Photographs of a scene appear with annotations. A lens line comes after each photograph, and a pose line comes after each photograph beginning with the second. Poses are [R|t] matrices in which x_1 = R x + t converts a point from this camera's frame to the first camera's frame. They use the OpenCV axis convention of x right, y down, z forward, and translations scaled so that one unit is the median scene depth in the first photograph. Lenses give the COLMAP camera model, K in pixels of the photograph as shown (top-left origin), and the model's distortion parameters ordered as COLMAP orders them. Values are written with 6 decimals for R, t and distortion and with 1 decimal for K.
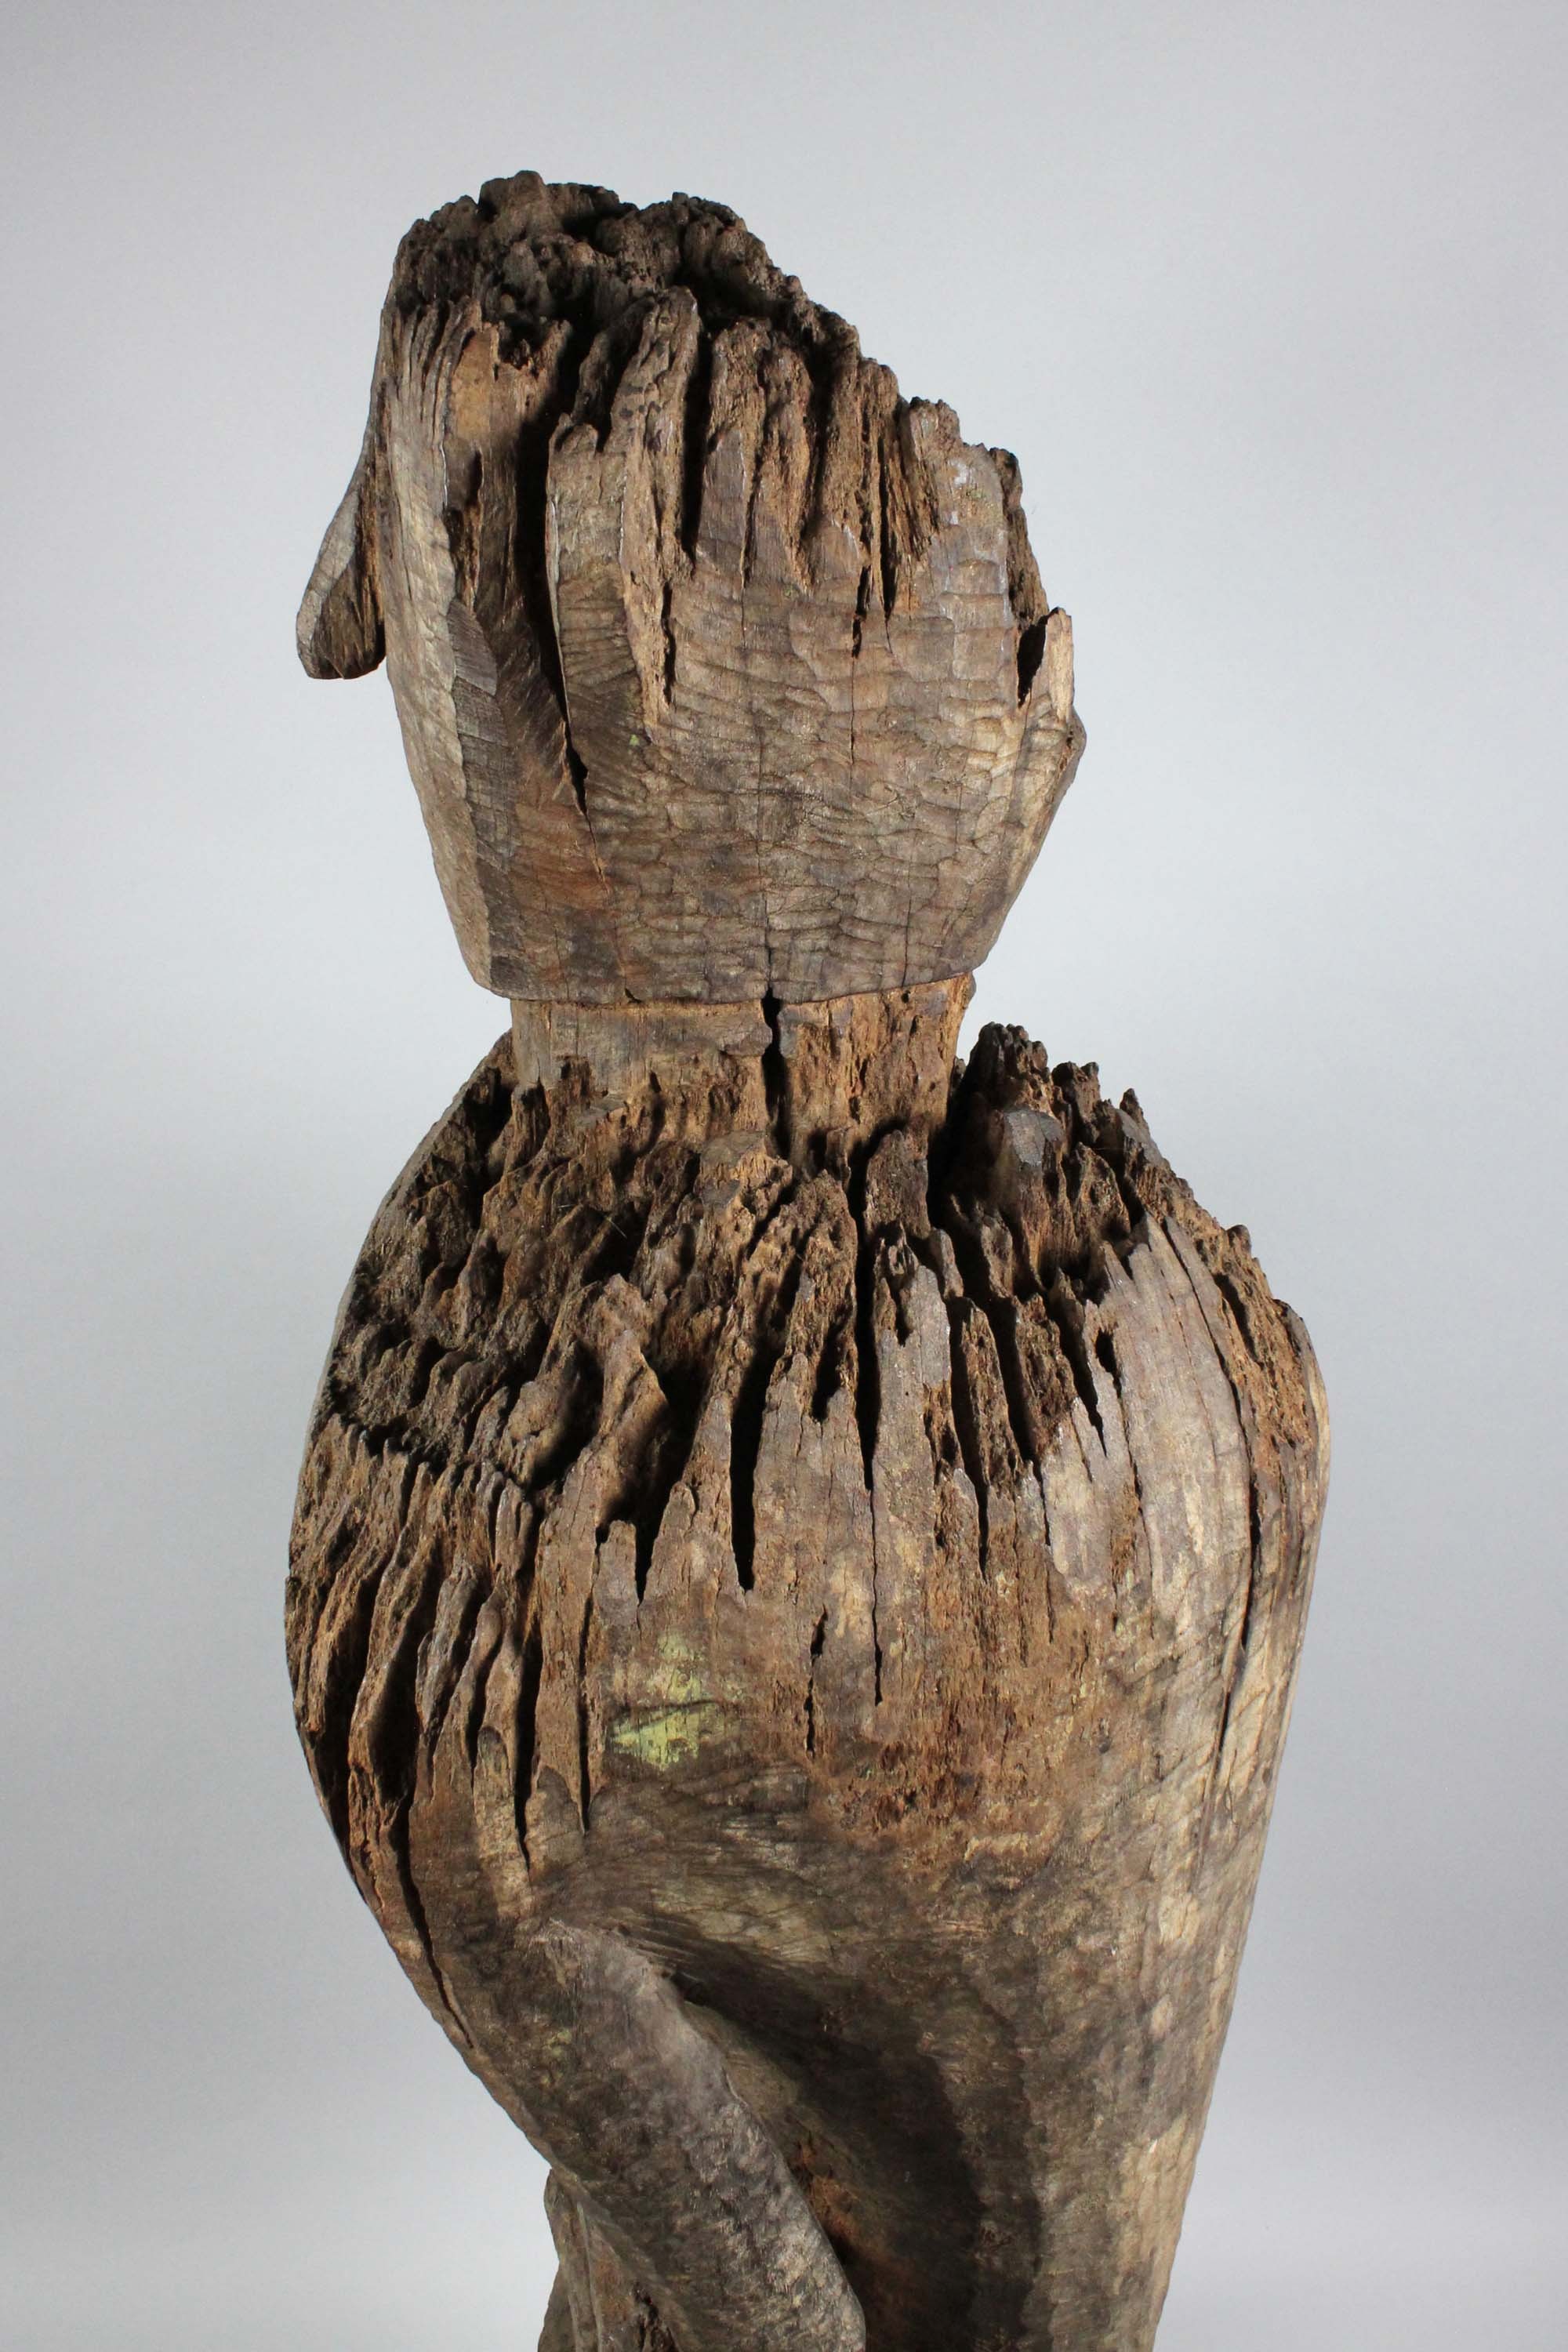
lens RADIAL K [[2340.9, 0, 796.4], [0, 2340.9, 1110.2], [0, 0, 1]] dist [-0.145397, 0.131753]
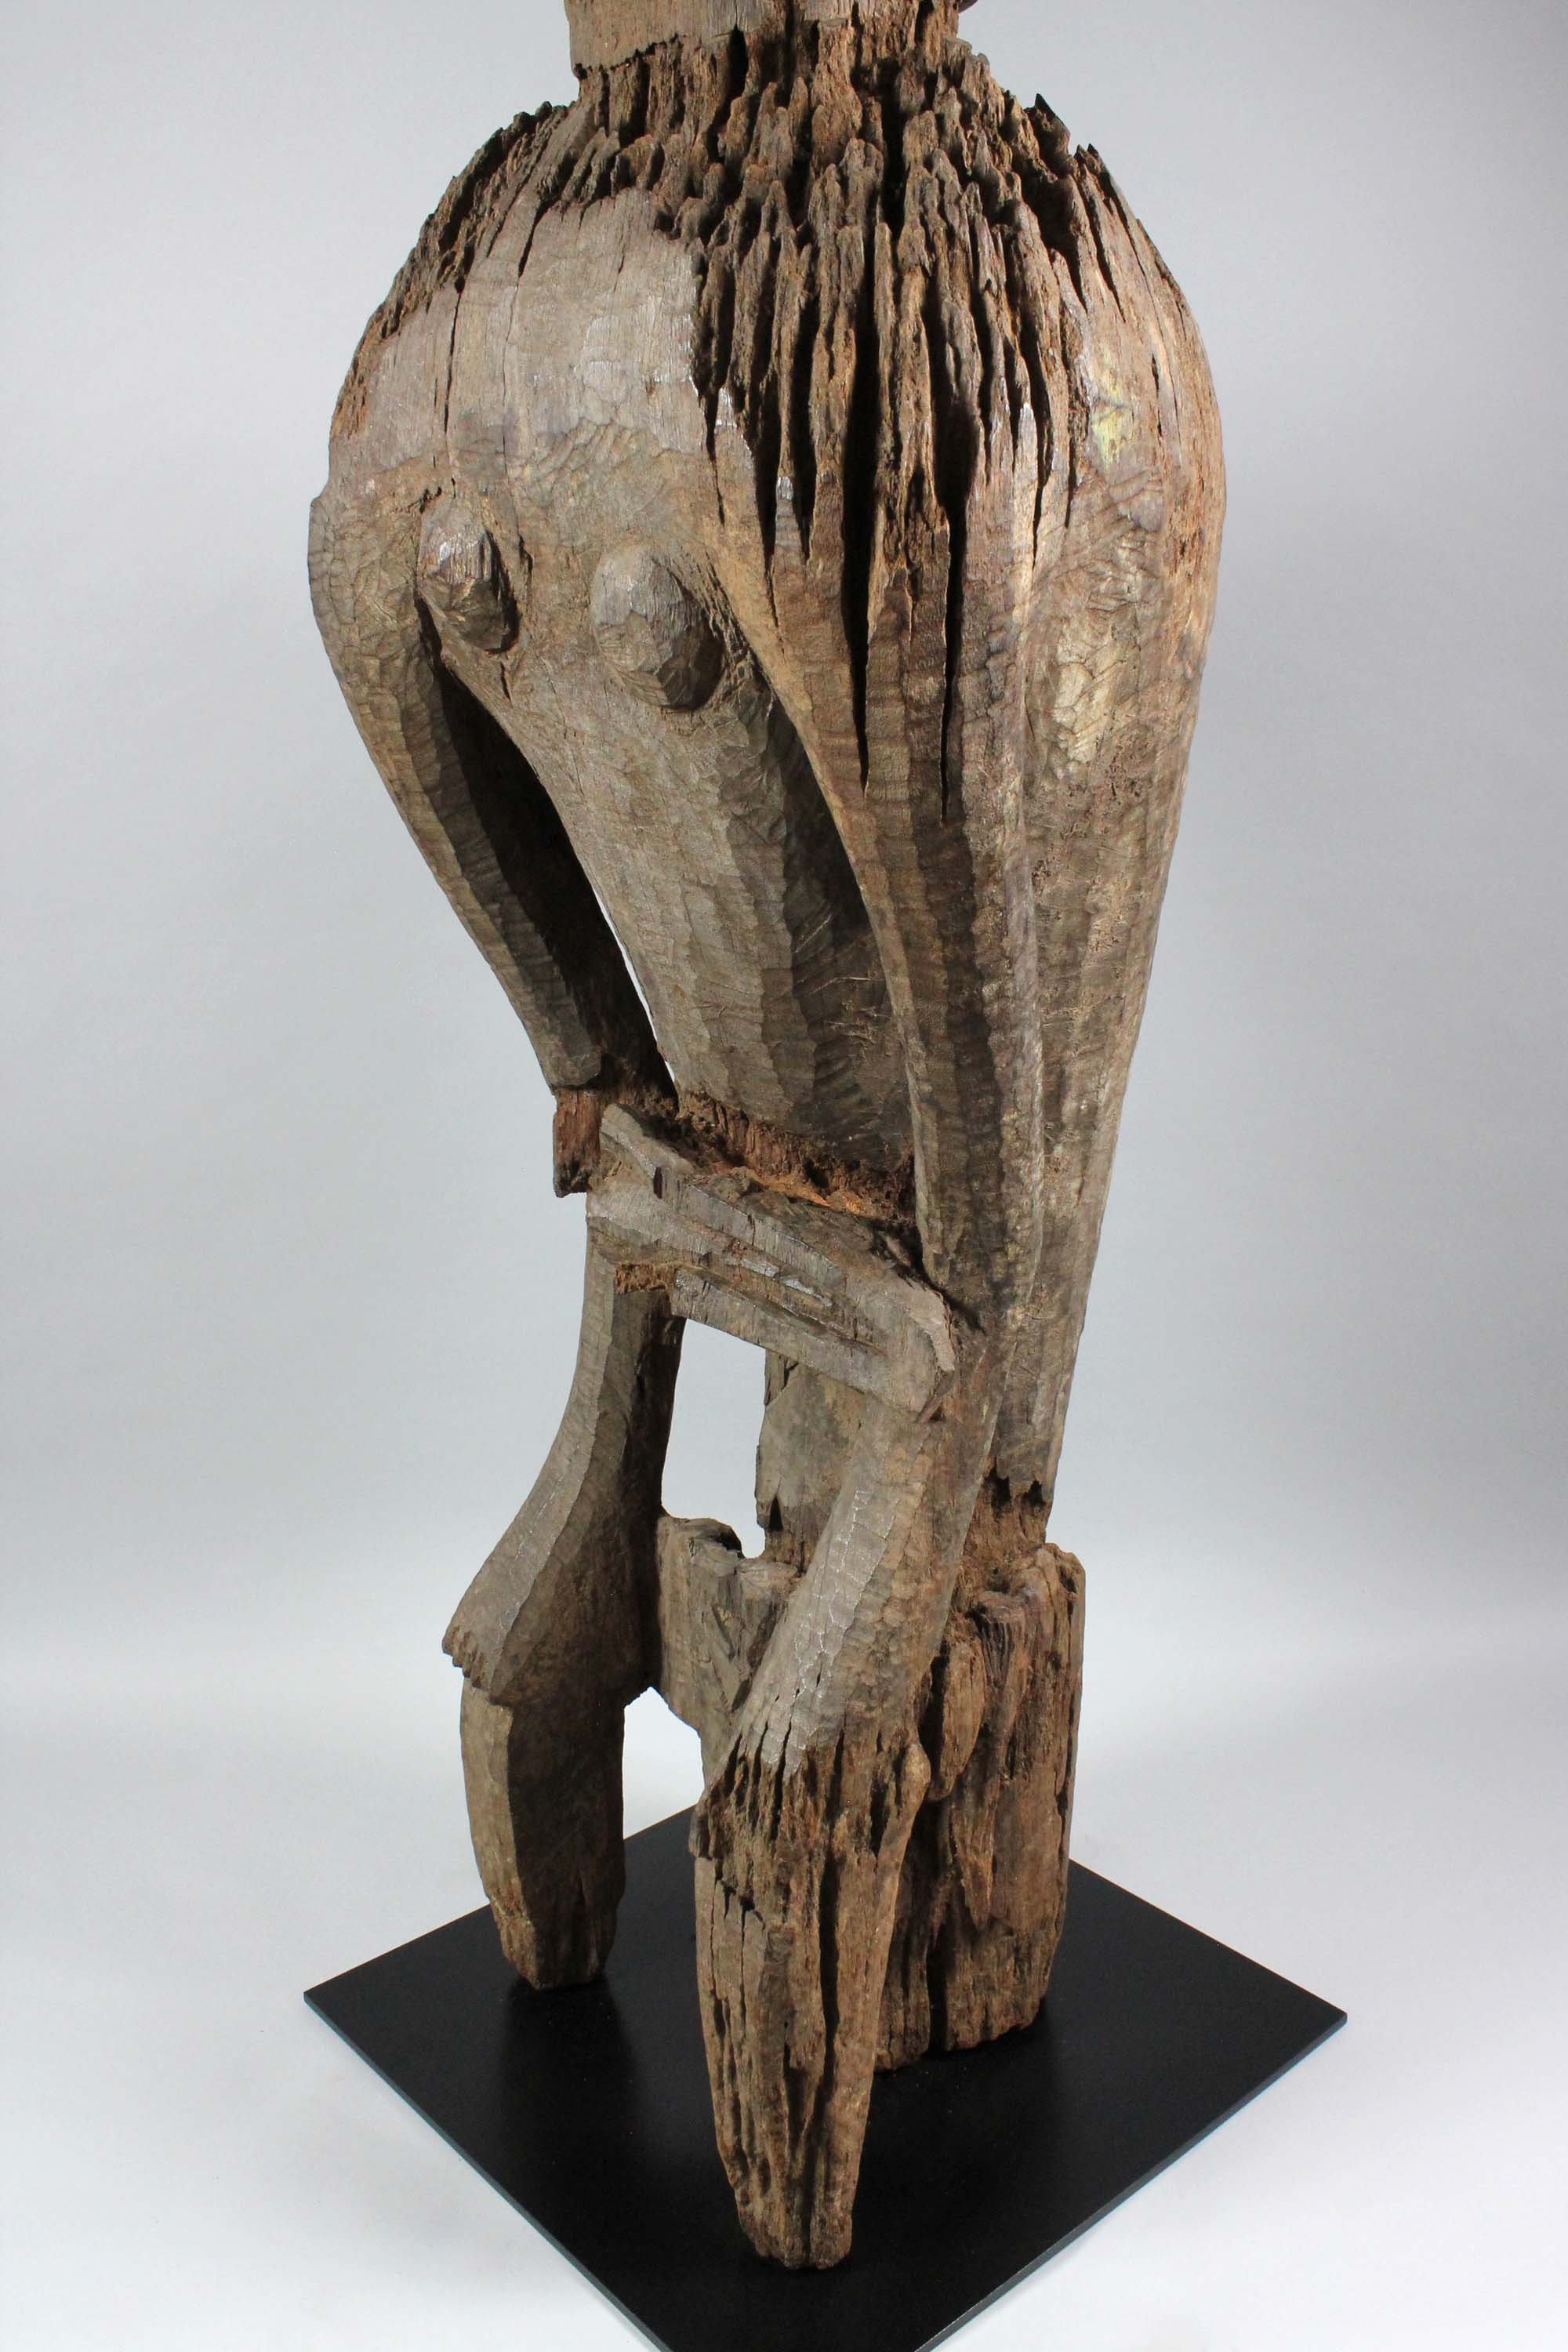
lens RADIAL K [[2044.2, 0, 857.9], [0, 2044.2, 1172.2], [0, 0, 1]] dist [-0.171454, 0.157141]
pose [[0.731873, -0.207420, 0.649106, -0.857294], [0.240370, 0.969901, 0.038910, 0.537369], [-0.637640, 0.127549, 0.759702, 0.314532]]
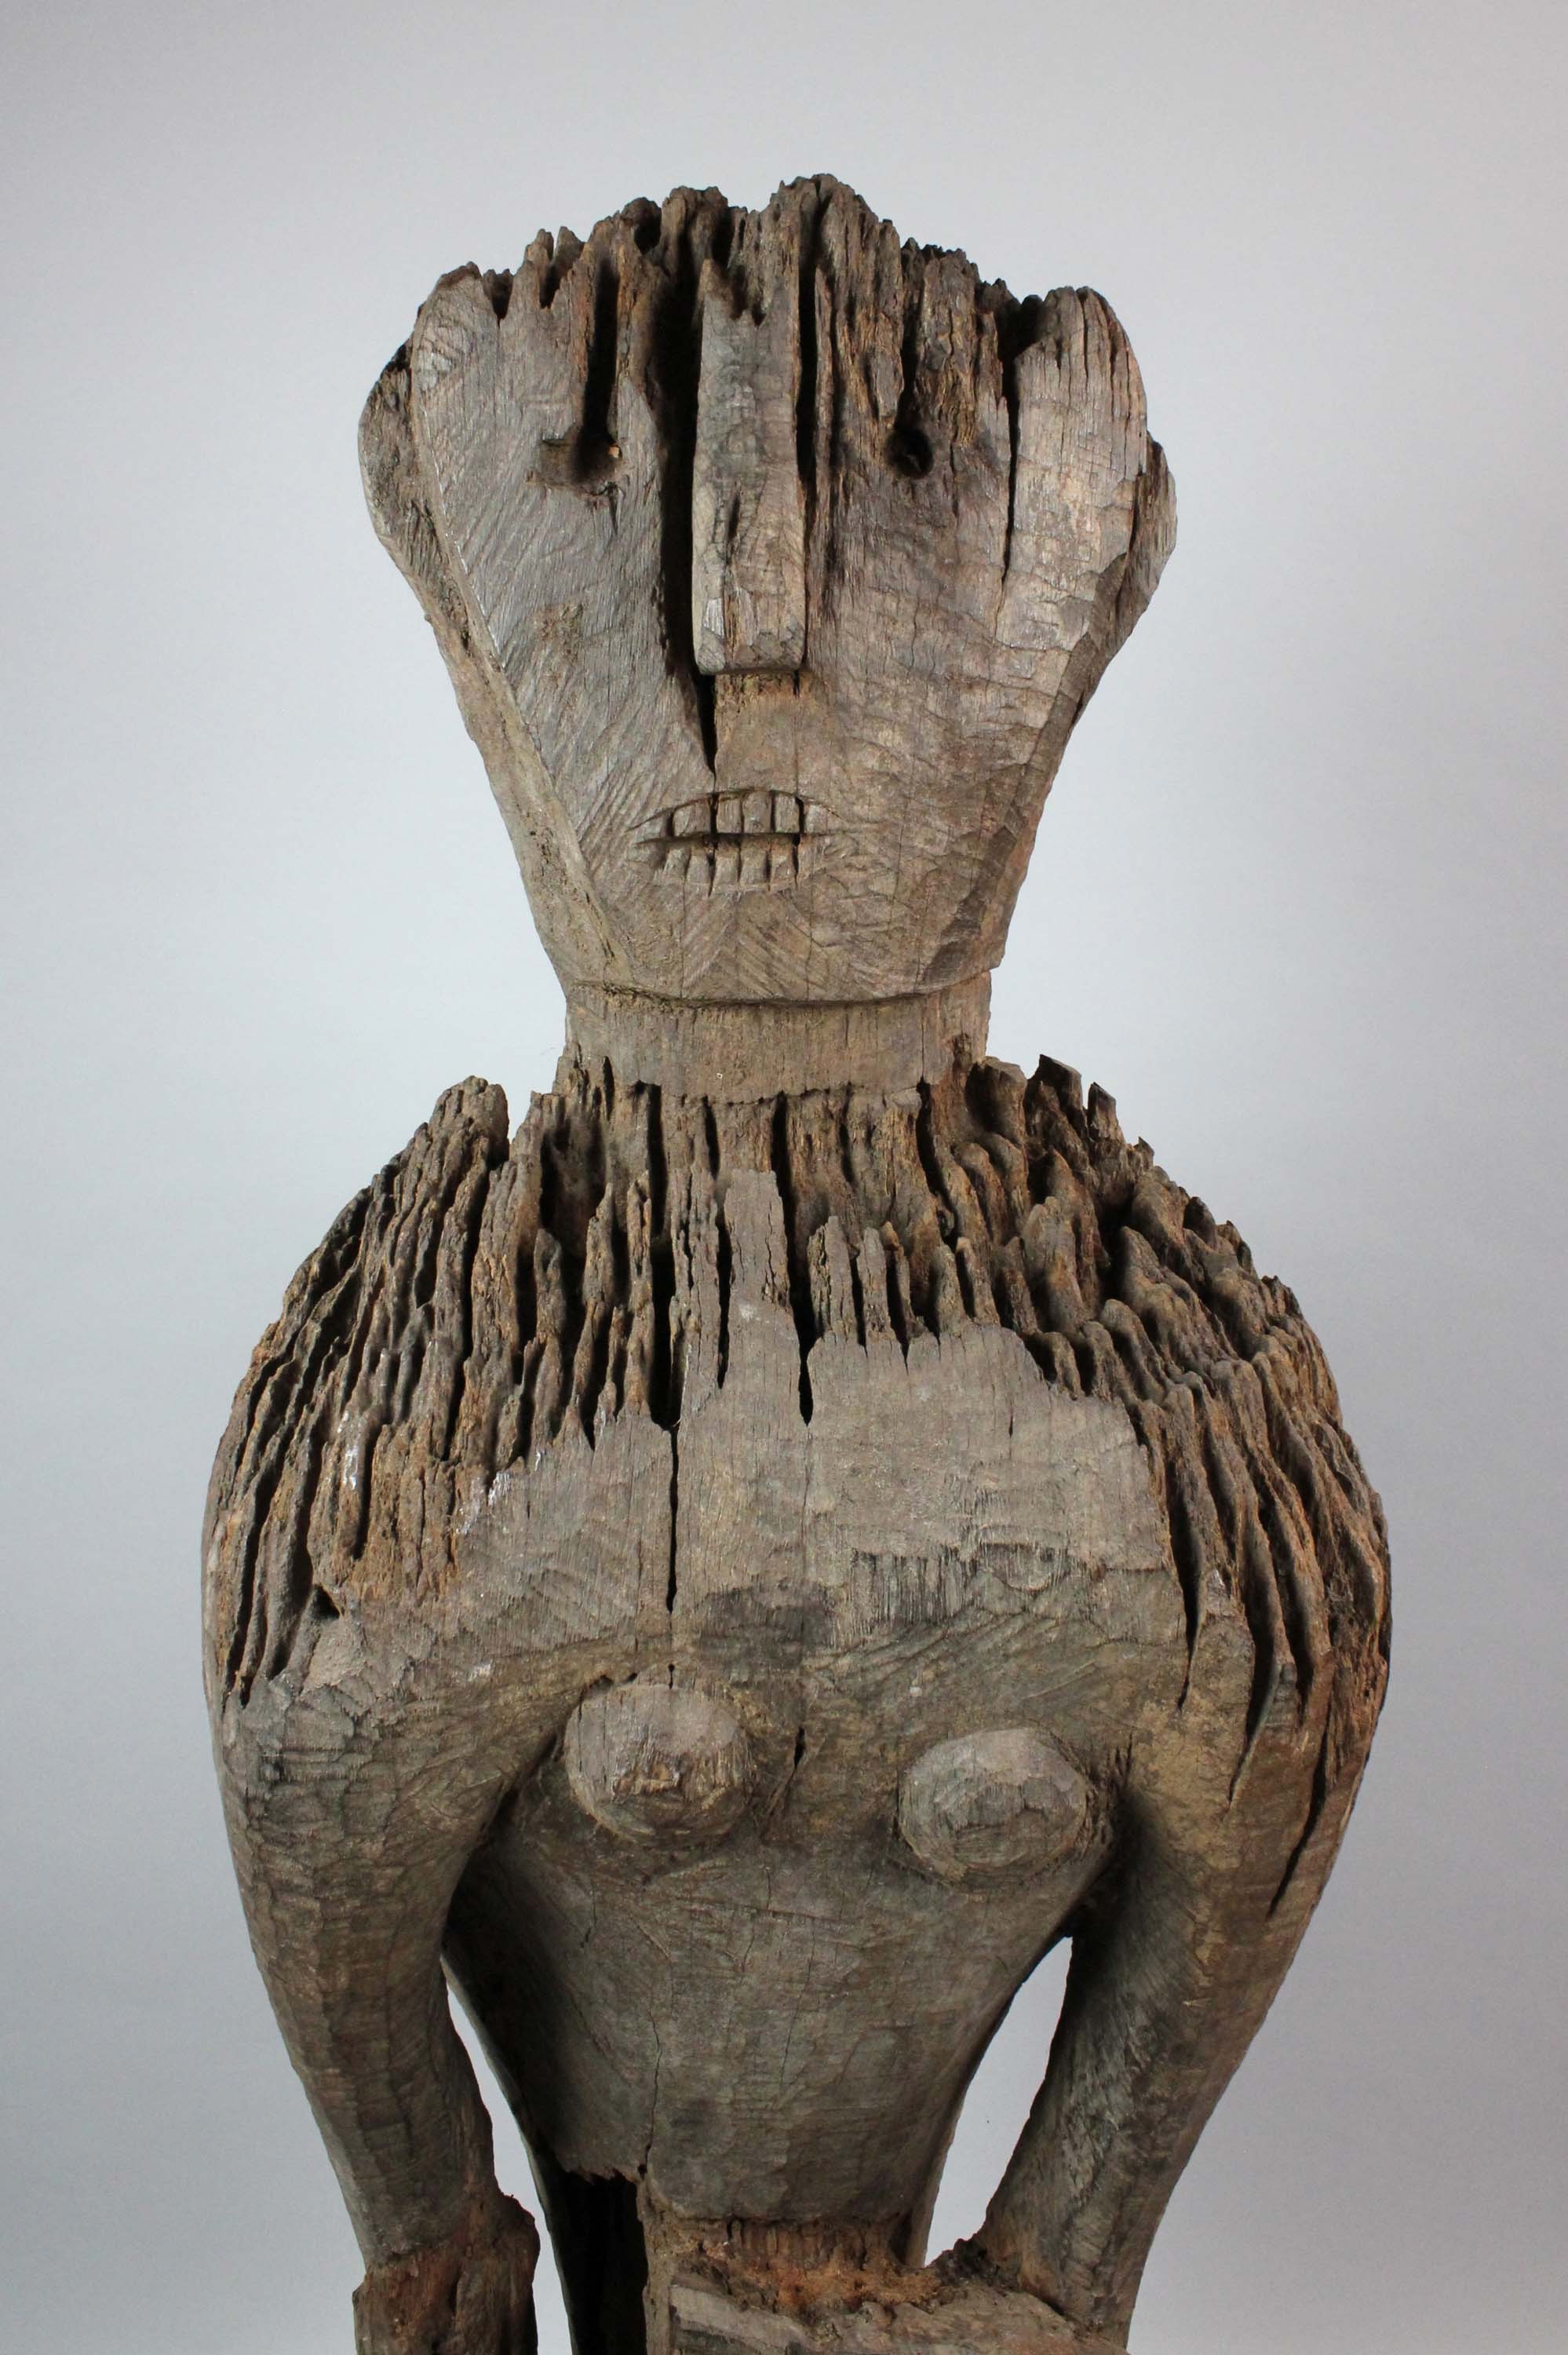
lens RADIAL K [[2132.0, 0, 815.4], [0, 2132.0, 1094.7], [0, 0, 1]] dist [-0.167847, 0.165070]
pose [[-0.000499, -0.139651, 0.990201, -1.059937], [0.346430, 0.928859, 0.131174, -0.151560], [-0.938076, 0.343101, 0.047916, 1.056671]]
